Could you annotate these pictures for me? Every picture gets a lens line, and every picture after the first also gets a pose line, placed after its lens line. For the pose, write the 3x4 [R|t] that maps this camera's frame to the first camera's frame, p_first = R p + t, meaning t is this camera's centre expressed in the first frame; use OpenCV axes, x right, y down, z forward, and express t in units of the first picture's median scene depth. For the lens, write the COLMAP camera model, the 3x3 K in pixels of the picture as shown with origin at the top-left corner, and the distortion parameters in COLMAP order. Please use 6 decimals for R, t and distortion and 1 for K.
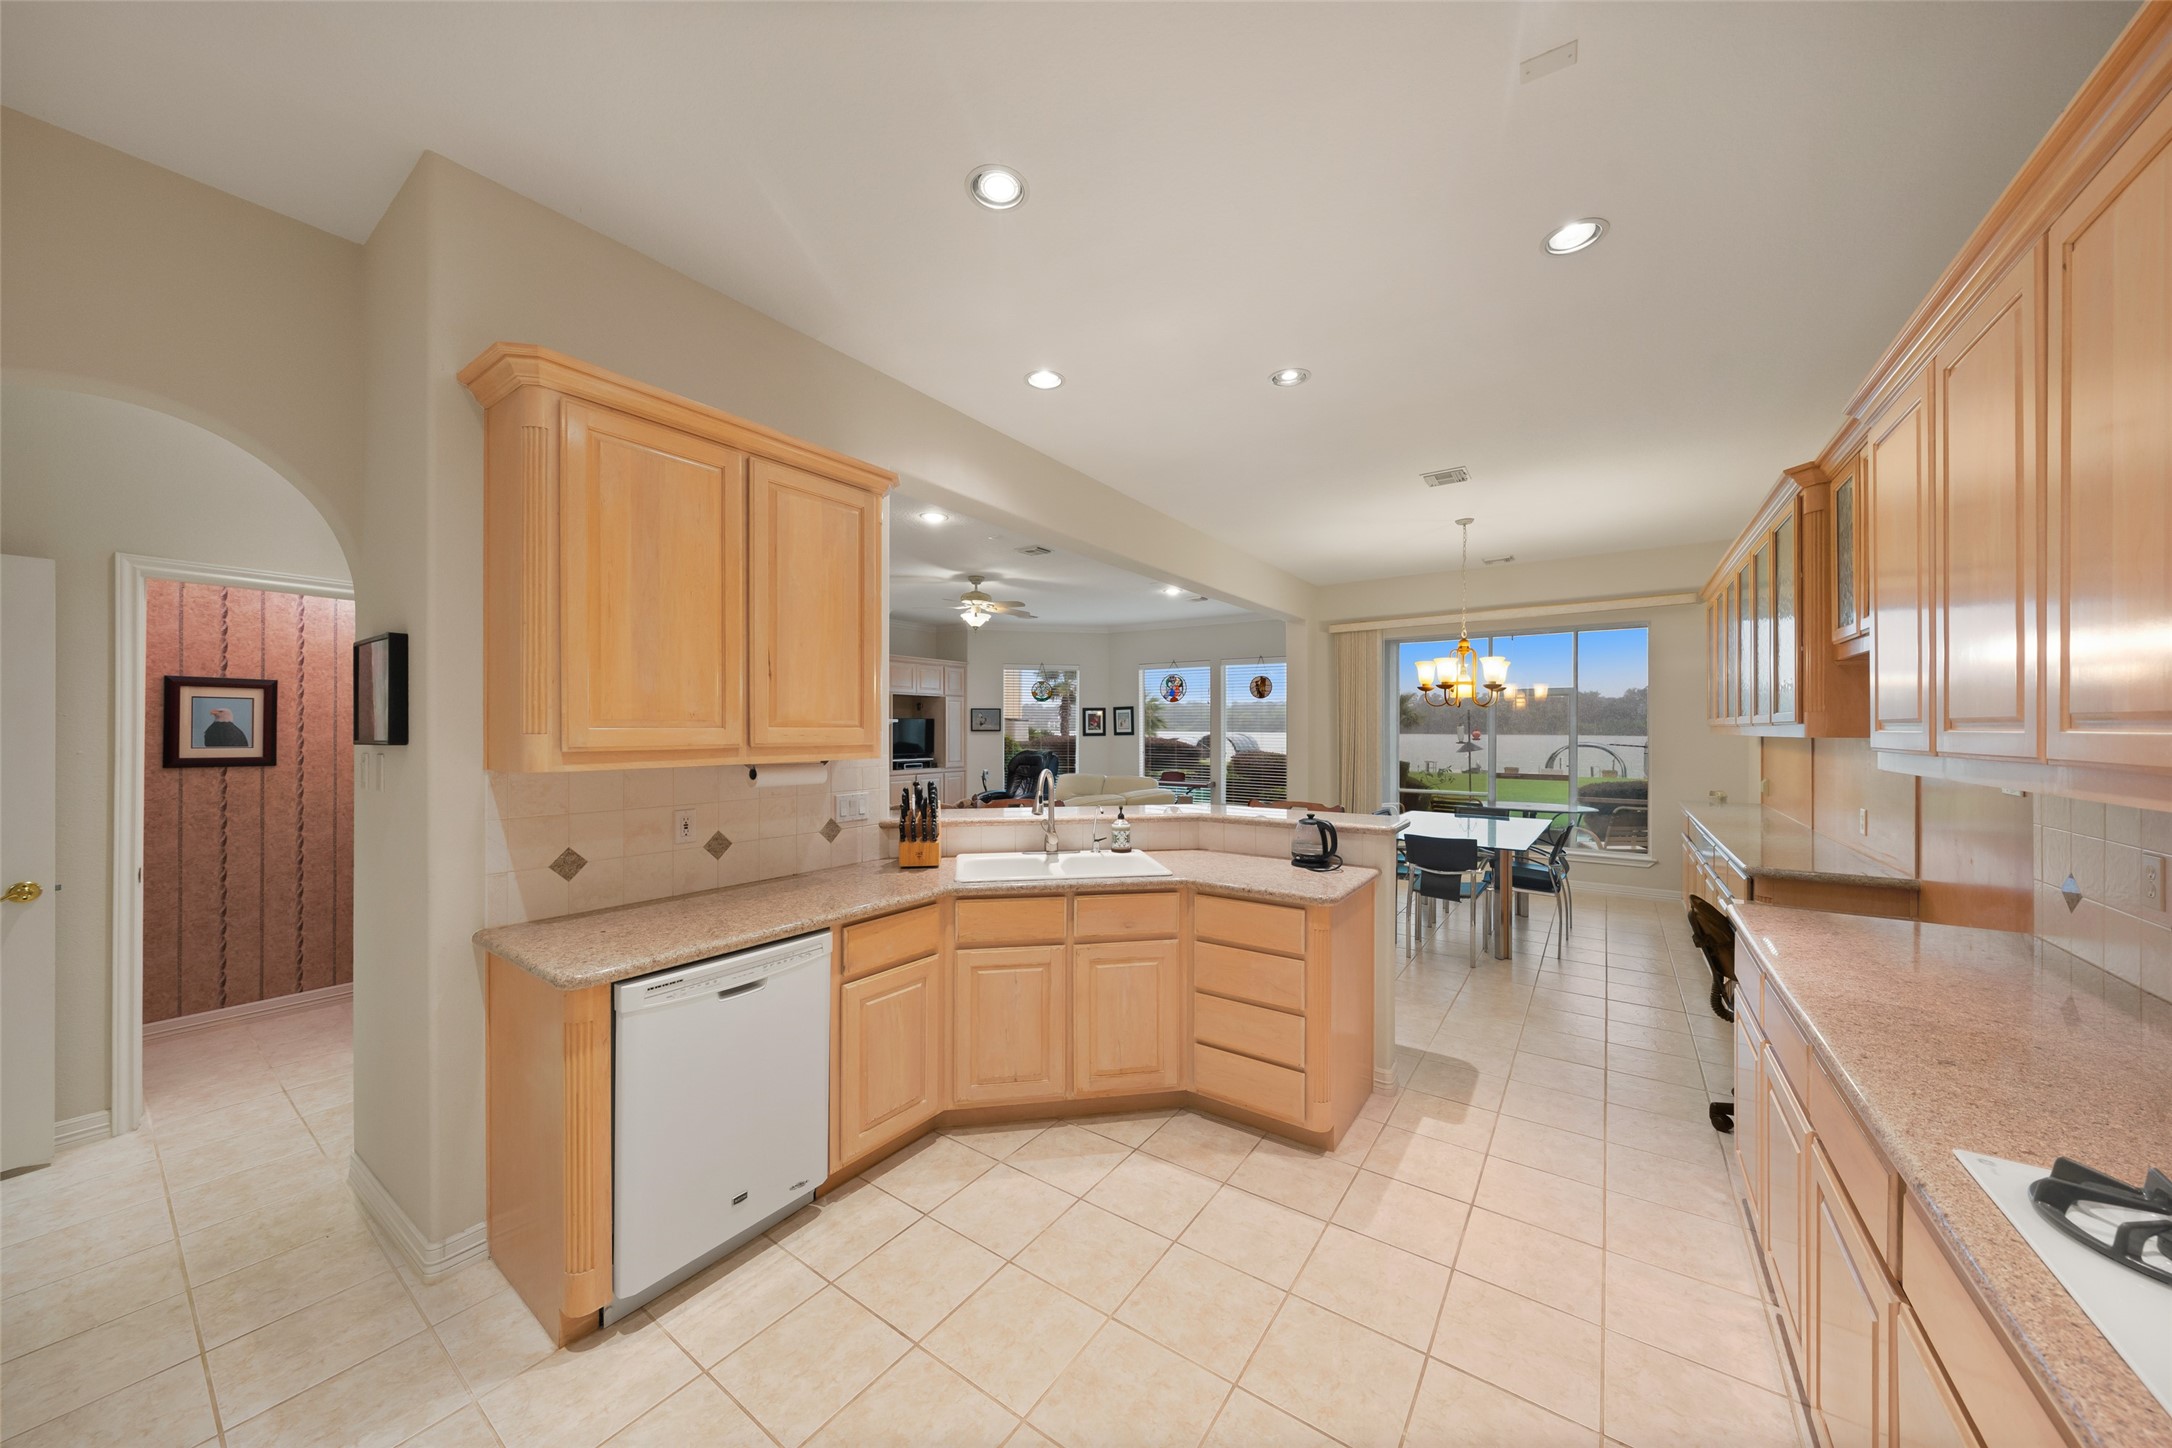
lens RADIAL K [[736.9, 0, 1088.2], [0, 736.9, 723.8], [0, 0, 1]] dist [-0.004434, -0.000230]
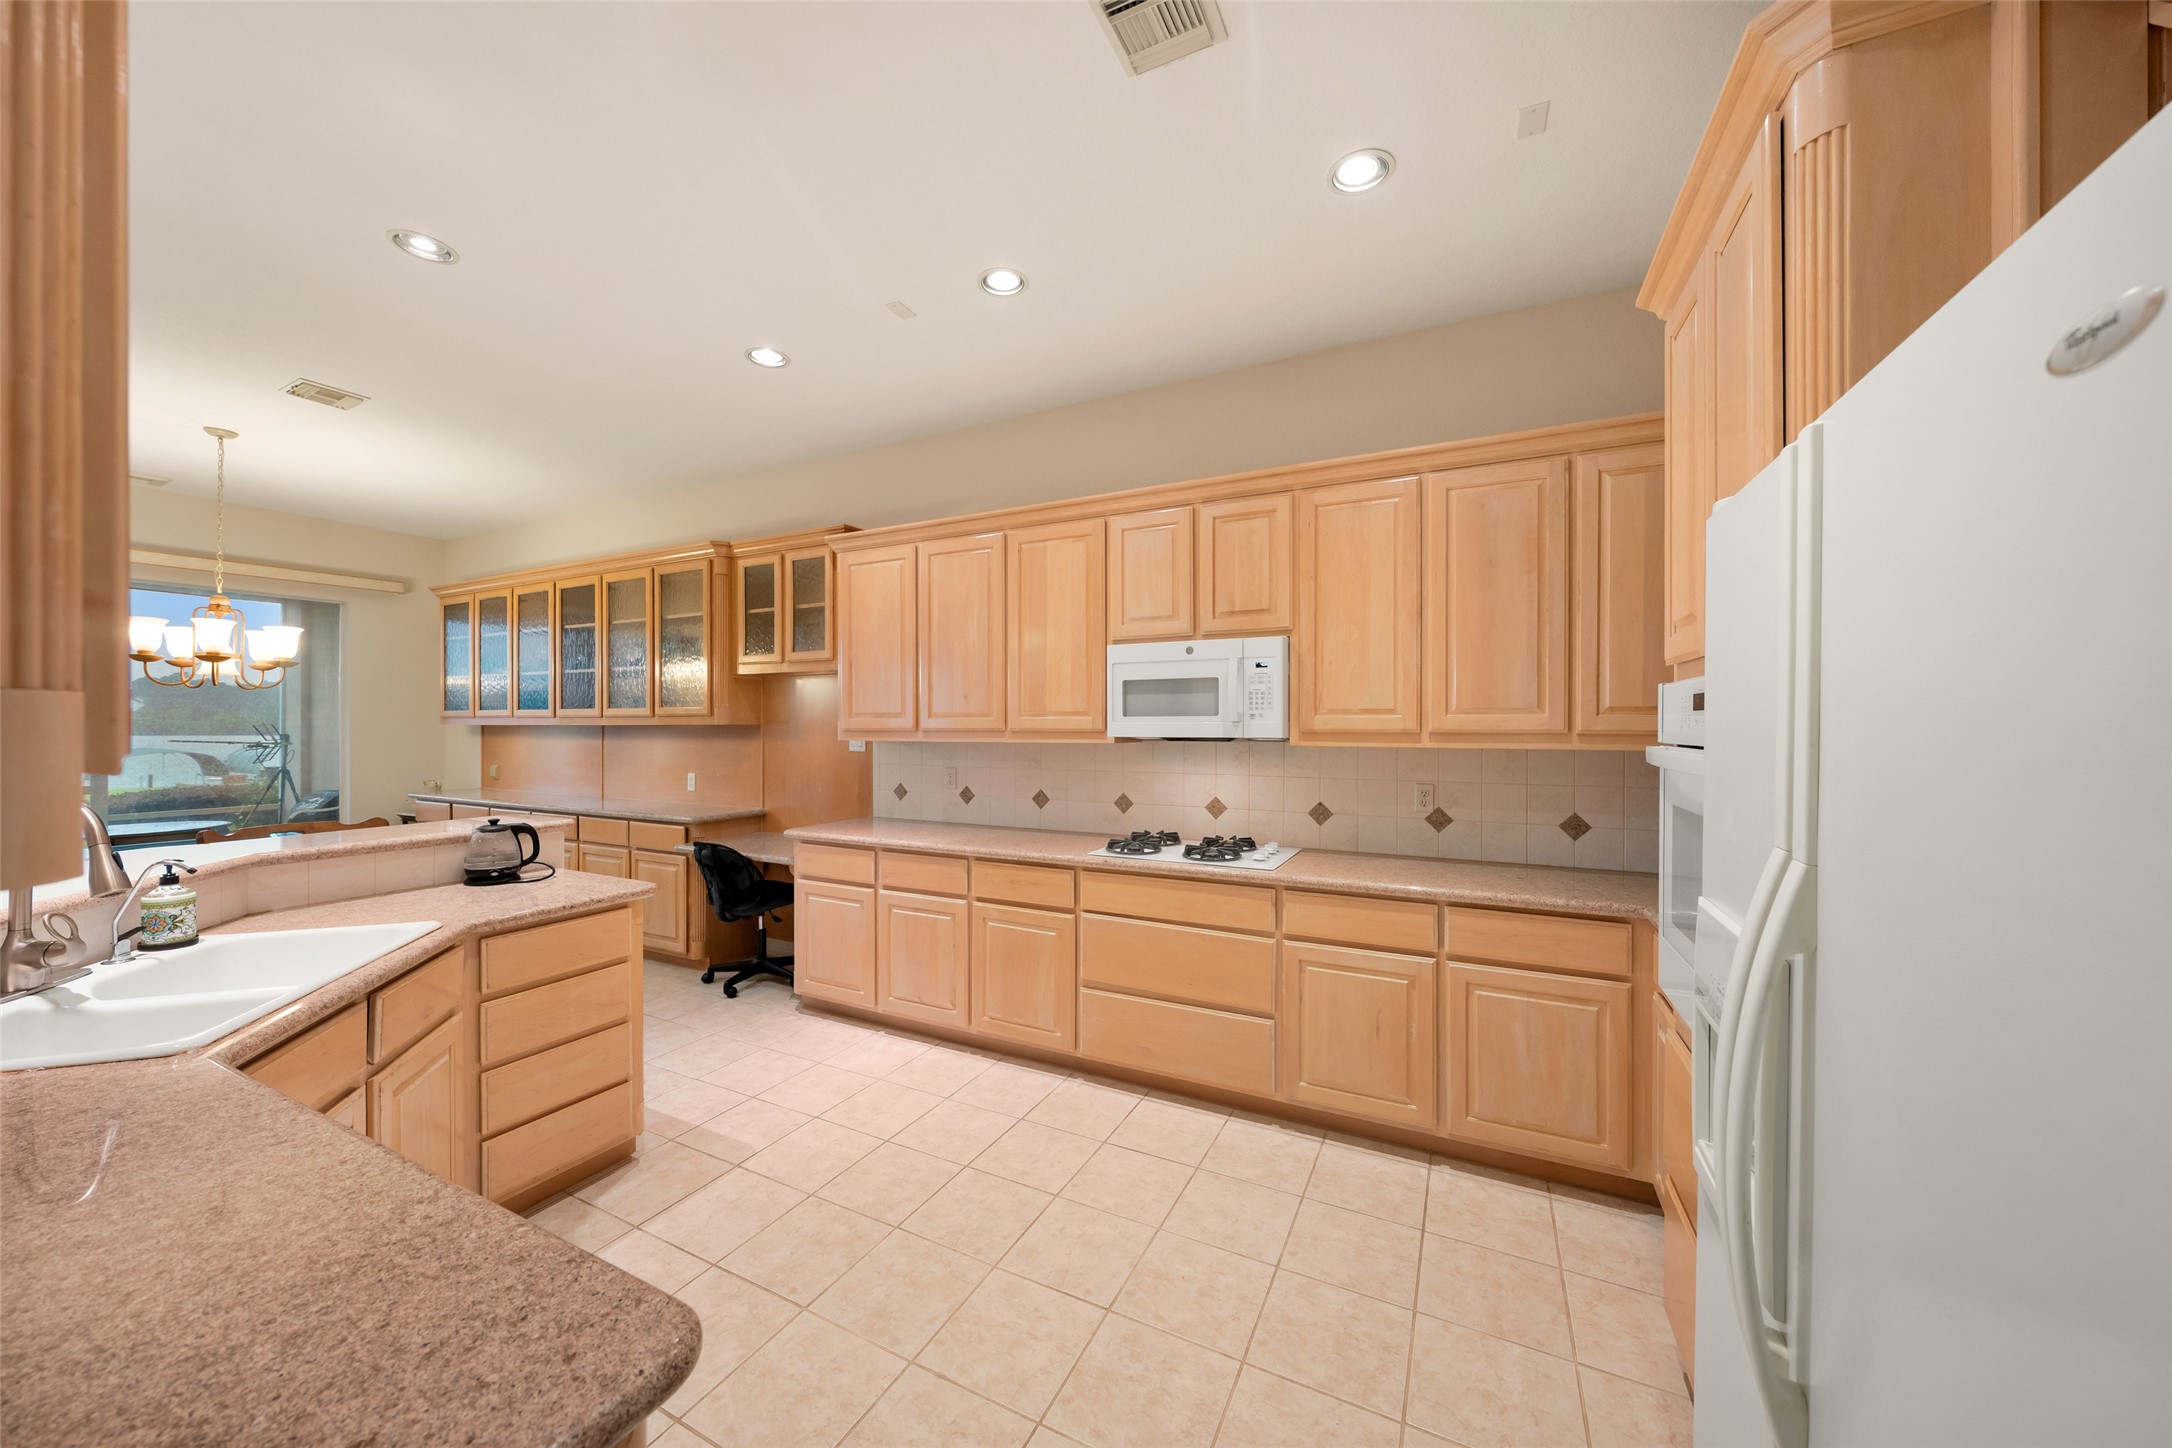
lens RADIAL K [[736.9, 0, 1089.4], [0, 736.9, 728.8], [0, 0, 1]] dist [-0.004434, -0.000230]
pose [[-0.147278, -0.003928, 0.989087, -0.755662], [-0.007387, 0.999969, 0.002871, 0.018797], [-0.989068, -0.006884, -0.147302, 0.587338]]
